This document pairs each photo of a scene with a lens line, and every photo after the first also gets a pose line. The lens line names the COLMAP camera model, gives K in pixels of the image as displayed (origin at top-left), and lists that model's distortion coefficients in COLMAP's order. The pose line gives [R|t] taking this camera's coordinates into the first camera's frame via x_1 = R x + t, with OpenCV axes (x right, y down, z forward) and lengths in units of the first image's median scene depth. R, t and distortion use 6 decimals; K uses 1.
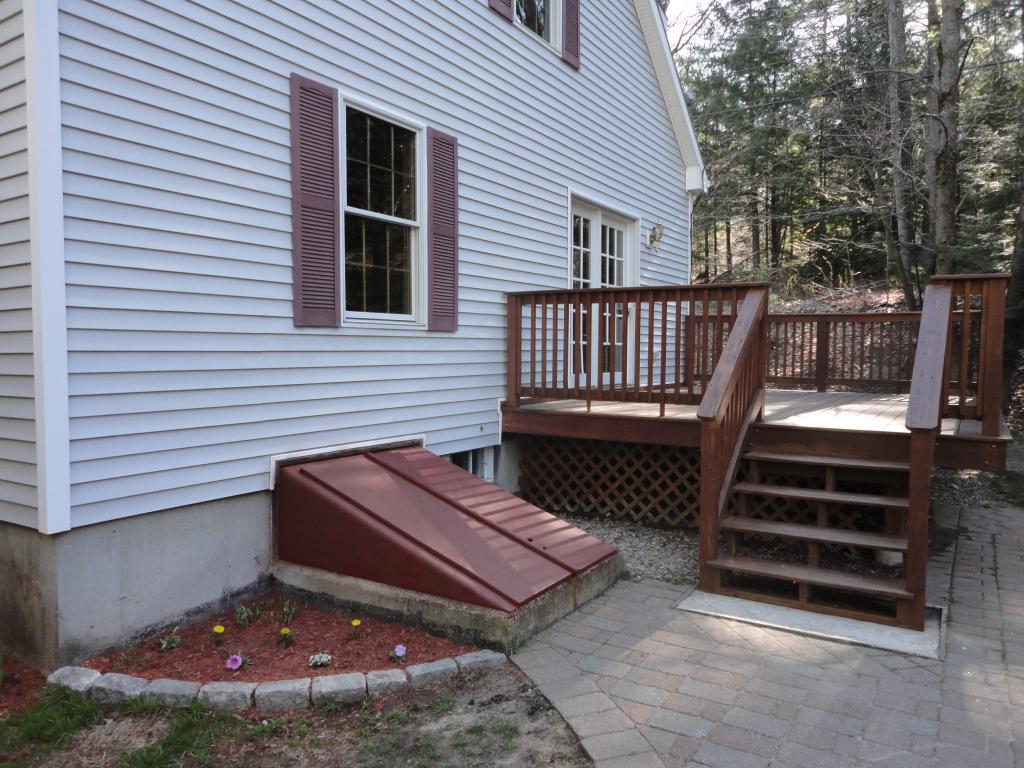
lens RADIAL K [[741.7, 0, 512.0], [0, 741.7, 387.9], [0, 0, 1]] dist [-0.005566, 0.003679]
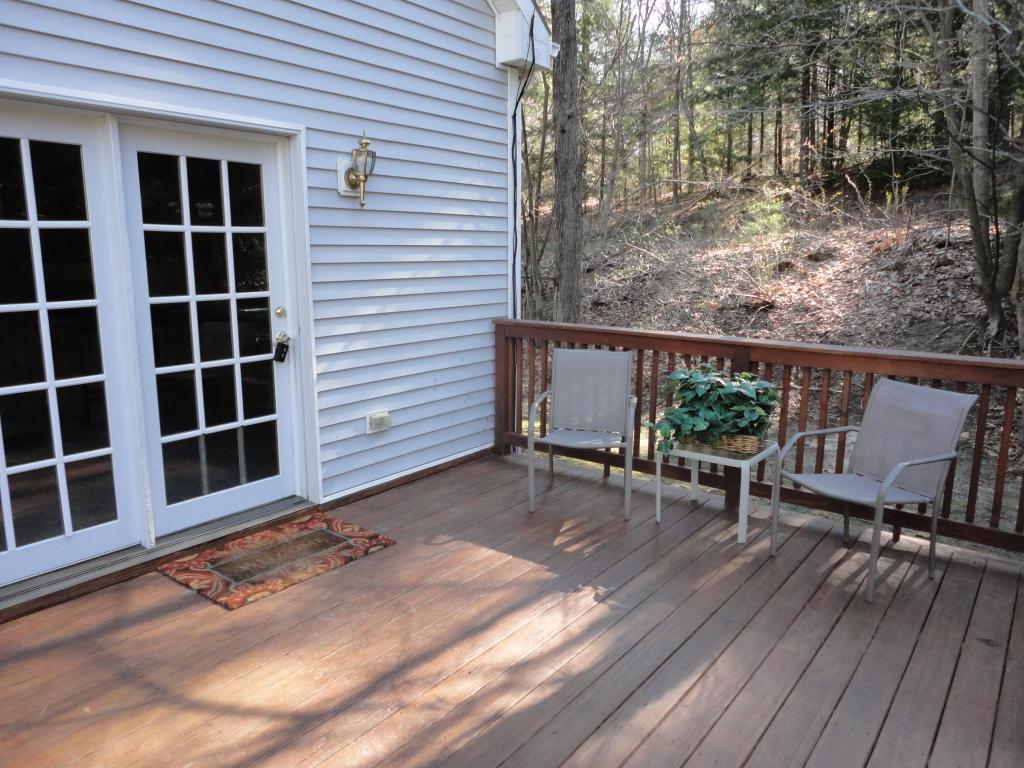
lens RADIAL K [[741.7, 0, 514.2], [0, 741.7, 383.9], [0, 0, 1]] dist [-0.005566, 0.003679]
pose [[0.996664, 0.013469, -0.080498, 0.222570], [-0.002889, 0.991493, 0.130131, -0.093352], [0.081566, -0.129464, 0.988224, 0.380217]]
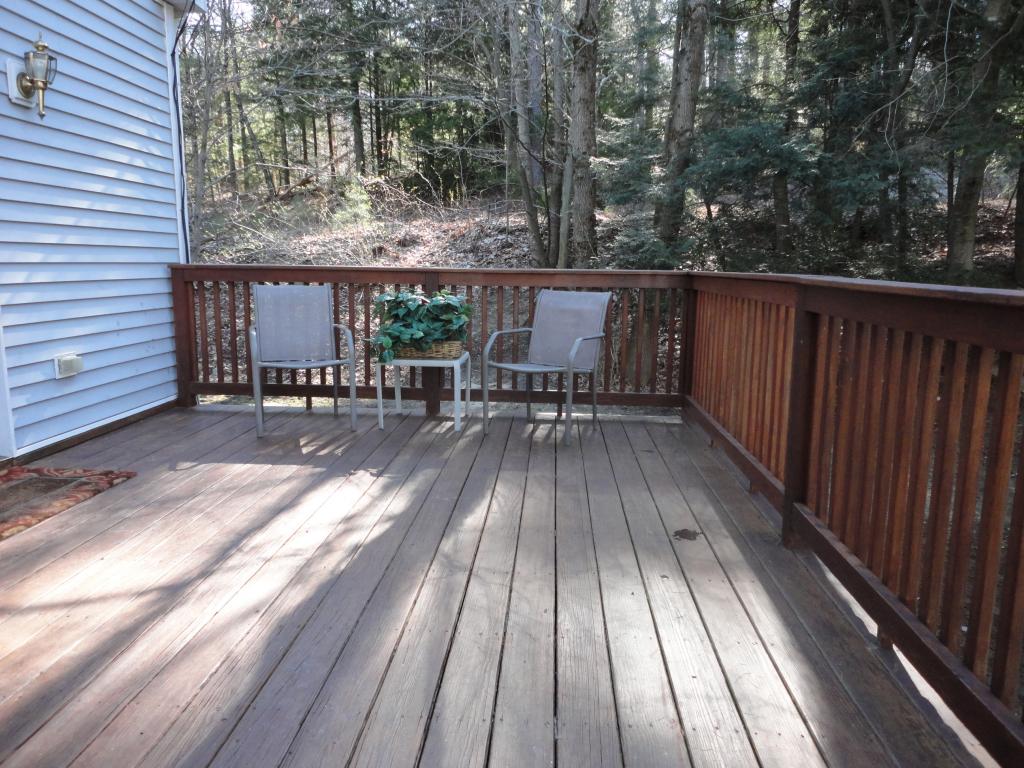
lens RADIAL K [[741.7, 0, 511.9], [0, 741.7, 382.6], [0, 0, 1]] dist [-0.005566, 0.003679]
pose [[0.877322, -0.075712, 0.473892, 0.149521], [0.021241, 0.992635, 0.119266, -0.057428], [-0.479432, -0.094568, 0.872469, 0.354974]]
